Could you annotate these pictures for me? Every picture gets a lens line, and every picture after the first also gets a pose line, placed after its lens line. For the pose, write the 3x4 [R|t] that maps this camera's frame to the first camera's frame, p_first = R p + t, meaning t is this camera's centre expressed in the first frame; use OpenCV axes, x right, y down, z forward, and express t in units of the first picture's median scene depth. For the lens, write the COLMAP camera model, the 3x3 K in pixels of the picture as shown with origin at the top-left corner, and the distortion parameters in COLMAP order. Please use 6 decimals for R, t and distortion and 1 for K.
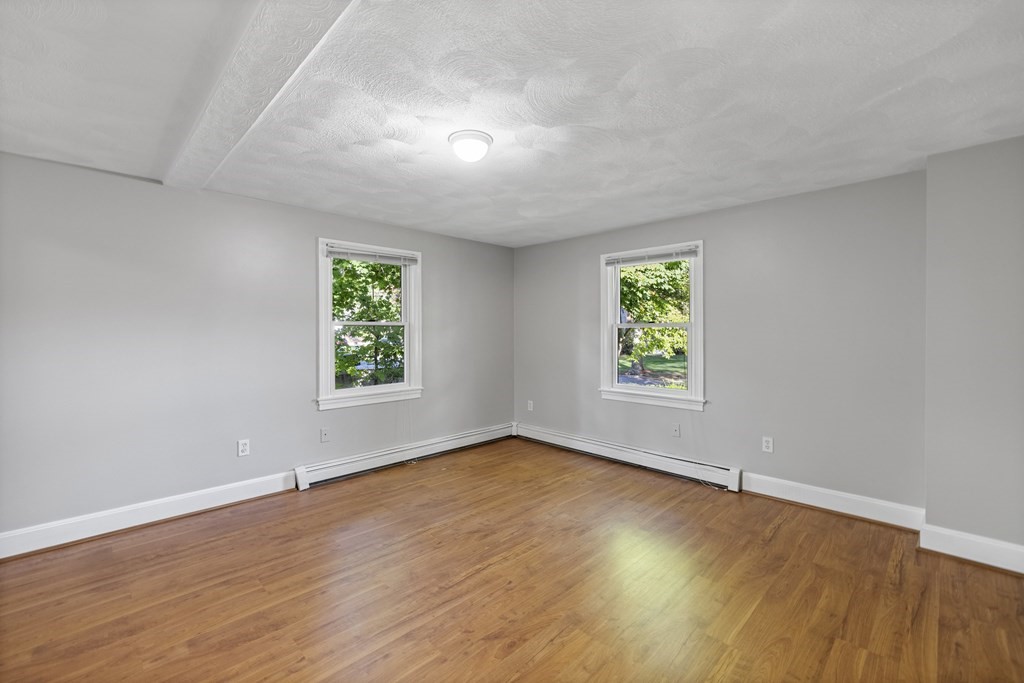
lens RADIAL K [[428.8, 0, 504.2], [0, 428.8, 329.6], [0, 0, 1]] dist [-0.000143, 0.000064]
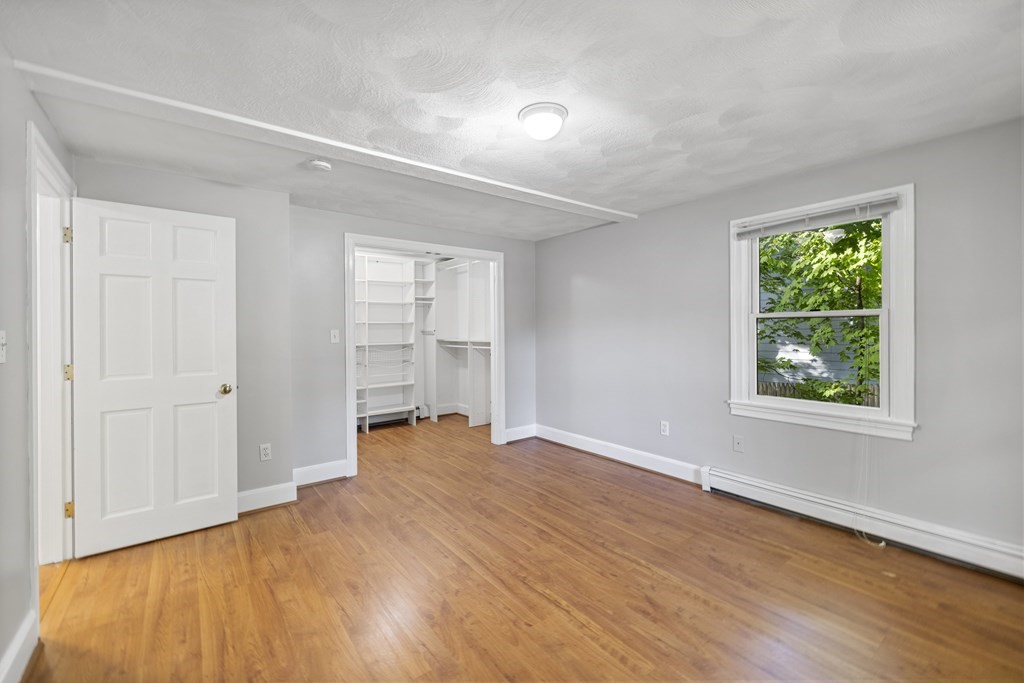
lens RADIAL K [[428.8, 0, 504.2], [0, 428.8, 329.6], [0, 0, 1]] dist [-0.000143, 0.000064]
pose [[-0.126999, 0.003684, -0.991896, 0.678626], [0.012825, 0.999916, 0.002072, 0.005557], [0.991820, -0.012458, -0.127036, 0.847986]]
